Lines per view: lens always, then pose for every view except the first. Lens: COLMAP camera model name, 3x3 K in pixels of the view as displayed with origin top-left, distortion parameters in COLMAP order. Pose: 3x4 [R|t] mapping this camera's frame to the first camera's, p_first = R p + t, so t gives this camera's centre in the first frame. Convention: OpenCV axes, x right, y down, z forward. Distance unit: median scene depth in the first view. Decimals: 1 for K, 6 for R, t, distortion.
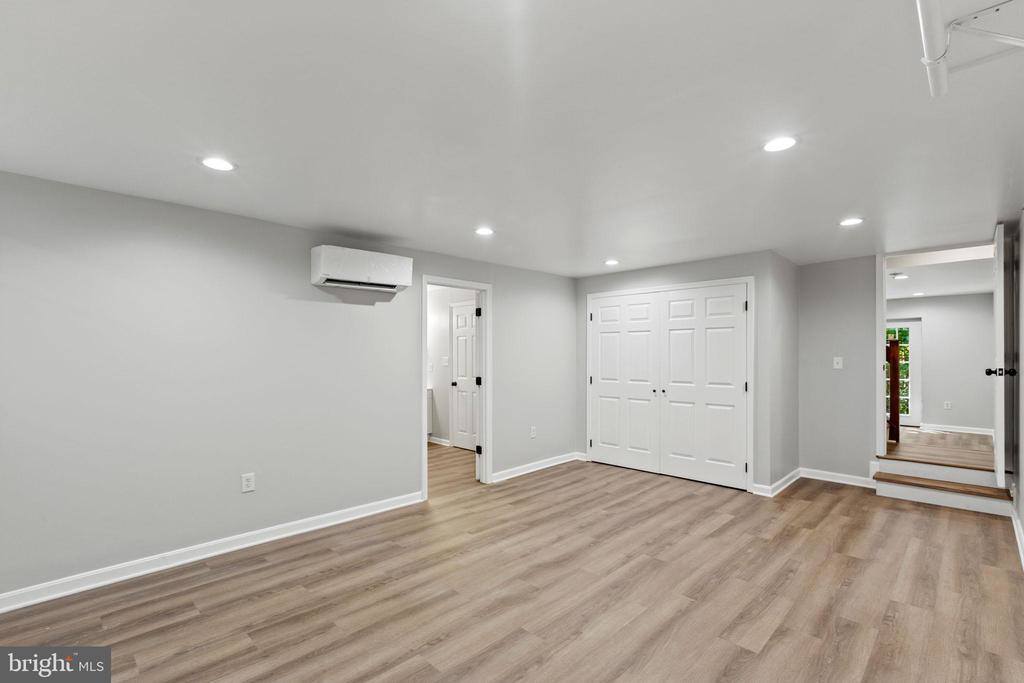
lens RADIAL K [[462.7, 0, 511.9], [0, 462.7, 342.4], [0, 0, 1]] dist [-0.000599, 0.000084]
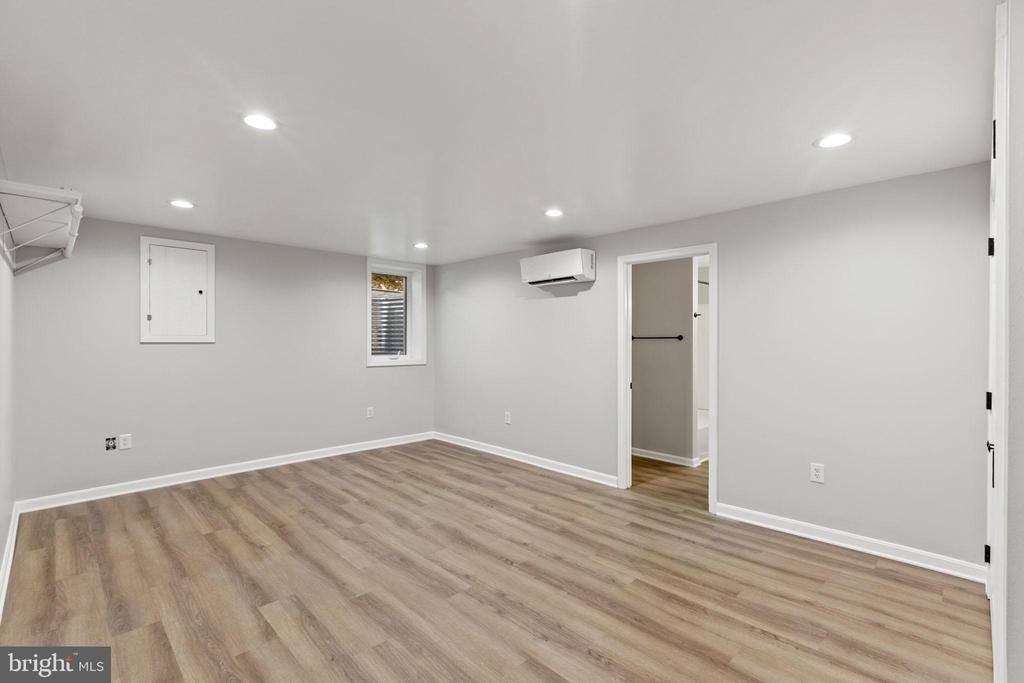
lens RADIAL K [[462.7, 0, 511.9], [0, 462.7, 342.4], [0, 0, 1]] dist [-0.000599, 0.000084]
pose [[-0.004789, 0.010159, -0.999937, 0.960513], [0.024151, 0.999658, 0.010041, 0.023335], [0.999697, -0.024101, -0.005033, 0.959319]]
